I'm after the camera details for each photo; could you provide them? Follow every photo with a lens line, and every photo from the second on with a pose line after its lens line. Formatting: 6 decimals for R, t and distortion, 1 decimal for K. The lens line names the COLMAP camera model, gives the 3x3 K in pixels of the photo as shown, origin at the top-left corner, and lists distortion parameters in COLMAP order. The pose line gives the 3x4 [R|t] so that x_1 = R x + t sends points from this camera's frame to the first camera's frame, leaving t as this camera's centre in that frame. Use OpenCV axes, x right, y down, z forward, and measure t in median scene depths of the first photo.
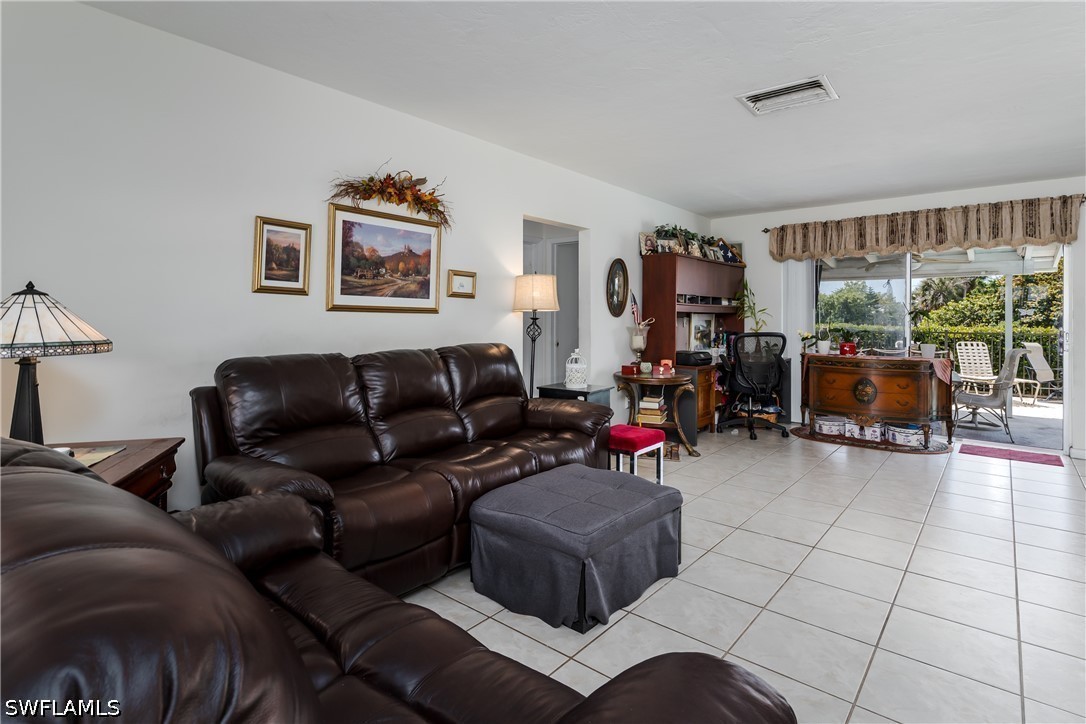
lens RADIAL K [[532.2, 0, 543.8], [0, 532.2, 332.3], [0, 0, 1]] dist [0.000265, 0.000106]
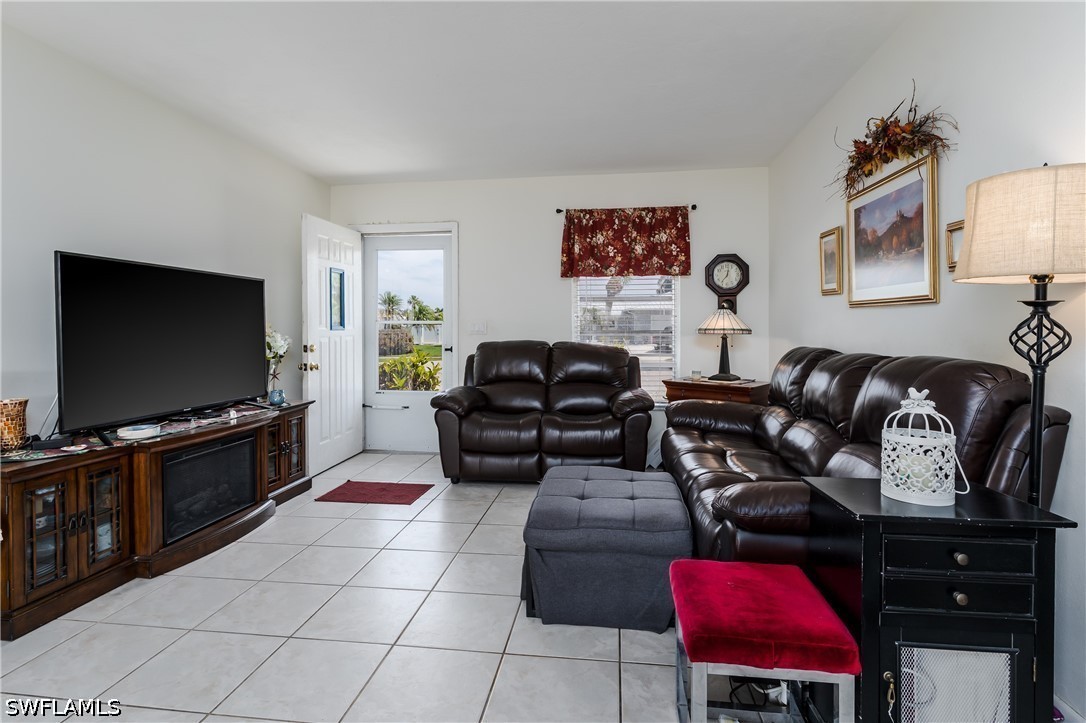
lens RADIAL K [[532.2, 0, 543.8], [0, 532.2, 331.8], [0, 0, 1]] dist [0.000265, 0.000106]
pose [[-0.839658, 0.007385, -0.543065, 0.543444], [-0.011517, 0.999441, 0.031398, -0.019188], [0.542993, 0.032618, -0.839103, 1.386011]]
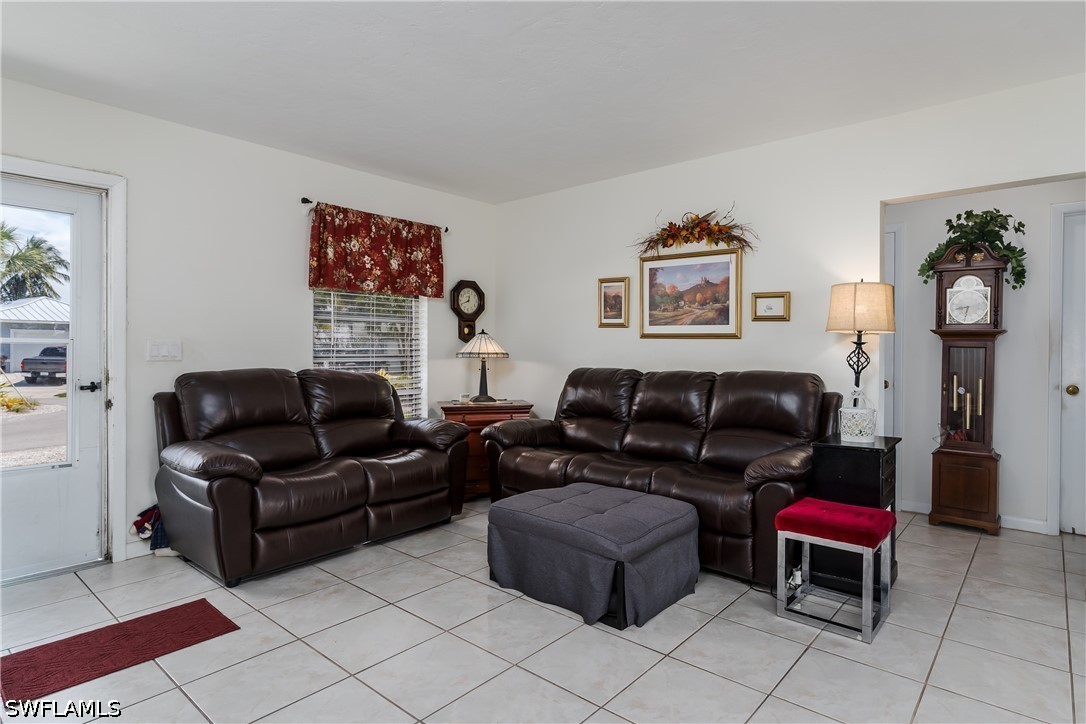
lens RADIAL K [[579.7, 0, 574.2], [0, 579.7, 349.5], [0, 0, 1]] dist [-0.000849, -0.000126]
pose [[0.025524, 0.001070, -0.999674, 0.959471], [-0.031386, 0.999507, 0.000268, -0.006651], [0.999181, 0.031369, 0.025545, 0.729819]]
